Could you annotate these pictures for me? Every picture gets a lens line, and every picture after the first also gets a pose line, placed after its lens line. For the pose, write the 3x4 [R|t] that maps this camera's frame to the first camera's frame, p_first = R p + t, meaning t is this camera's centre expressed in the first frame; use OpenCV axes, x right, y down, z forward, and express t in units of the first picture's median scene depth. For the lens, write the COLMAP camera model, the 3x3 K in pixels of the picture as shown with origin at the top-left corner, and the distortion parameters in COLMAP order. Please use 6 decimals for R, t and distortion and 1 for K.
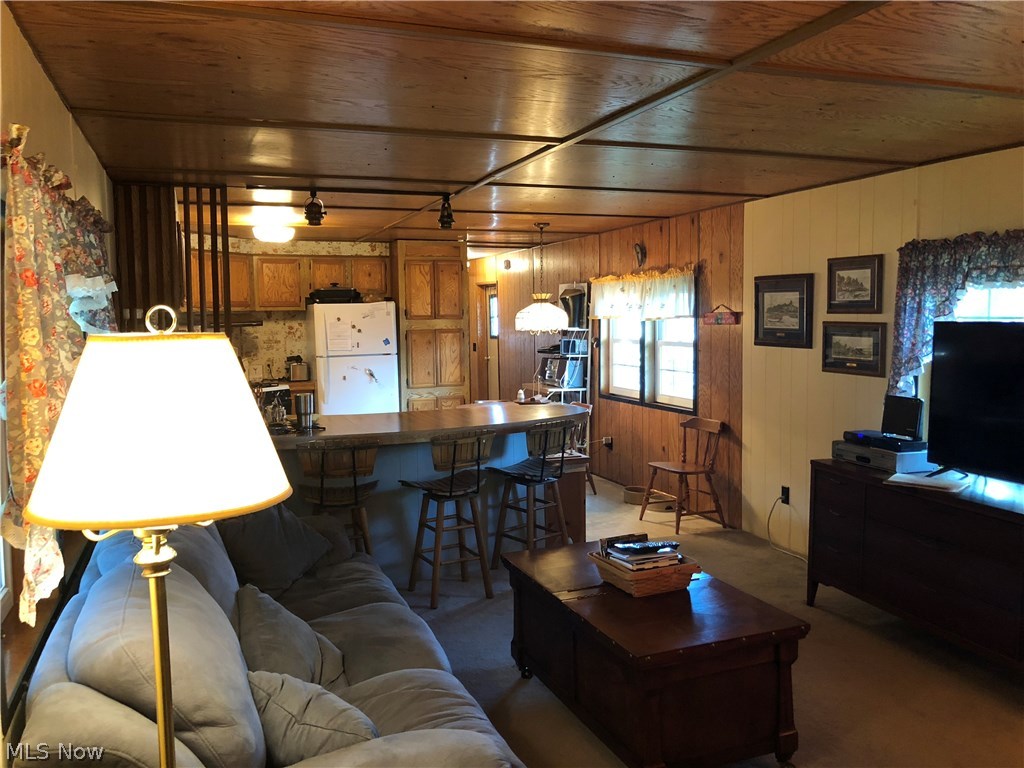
lens RADIAL K [[874.5, 0, 512.0], [0, 874.5, 384.0], [0, 0, 1]] dist [0.079067, -0.001303]
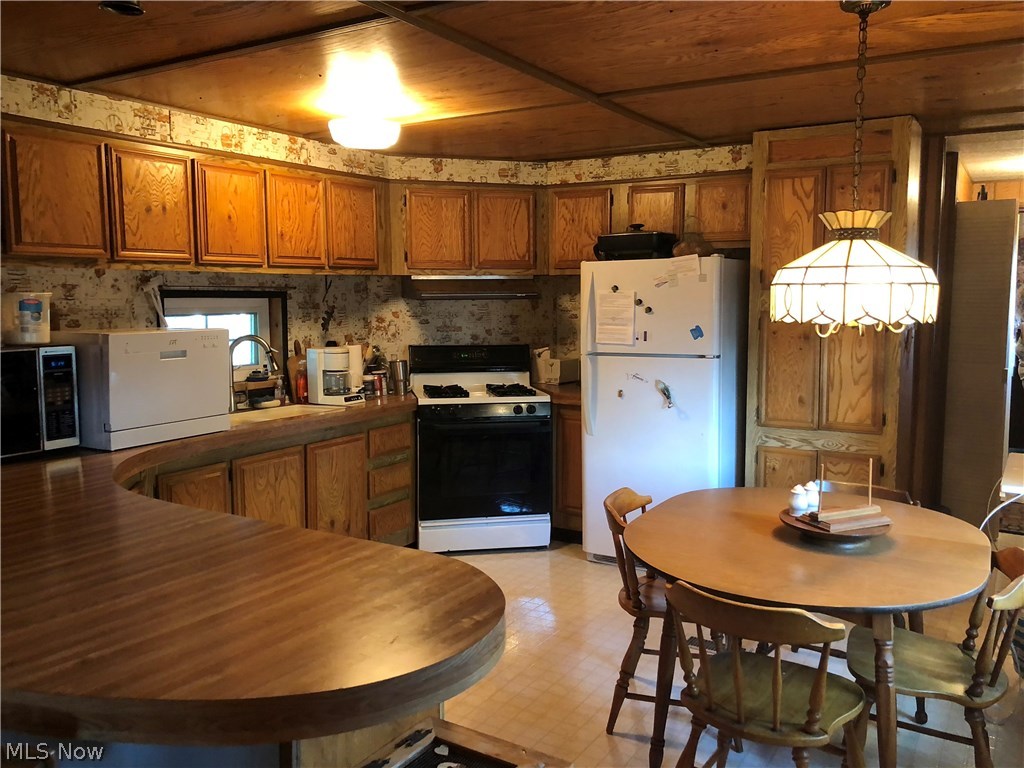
lens RADIAL K [[874.5, 0, 512.0], [0, 874.5, 384.0], [0, 0, 1]] dist [0.079067, -0.001303]
pose [[0.616772, 0.092356, -0.781705, 0.195188], [-0.072126, 0.995546, 0.060713, -0.040640], [0.783831, 0.018935, 0.620686, 0.579304]]
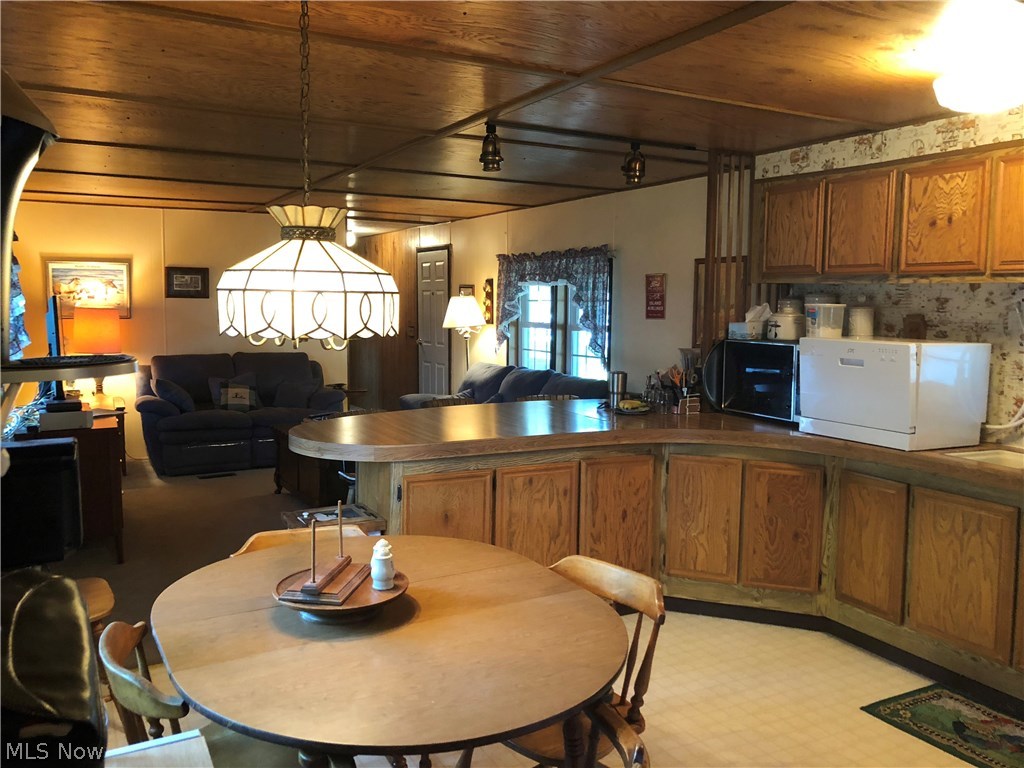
lens RADIAL K [[874.5, 0, 512.0], [0, 874.5, 384.0], [0, 0, 1]] dist [0.079067, -0.001303]
pose [[-0.990120, 0.008943, -0.139936, 0.006210], [-0.017730, 0.981970, 0.188206, -0.087868], [0.139096, 0.188828, -0.972109, 1.123457]]
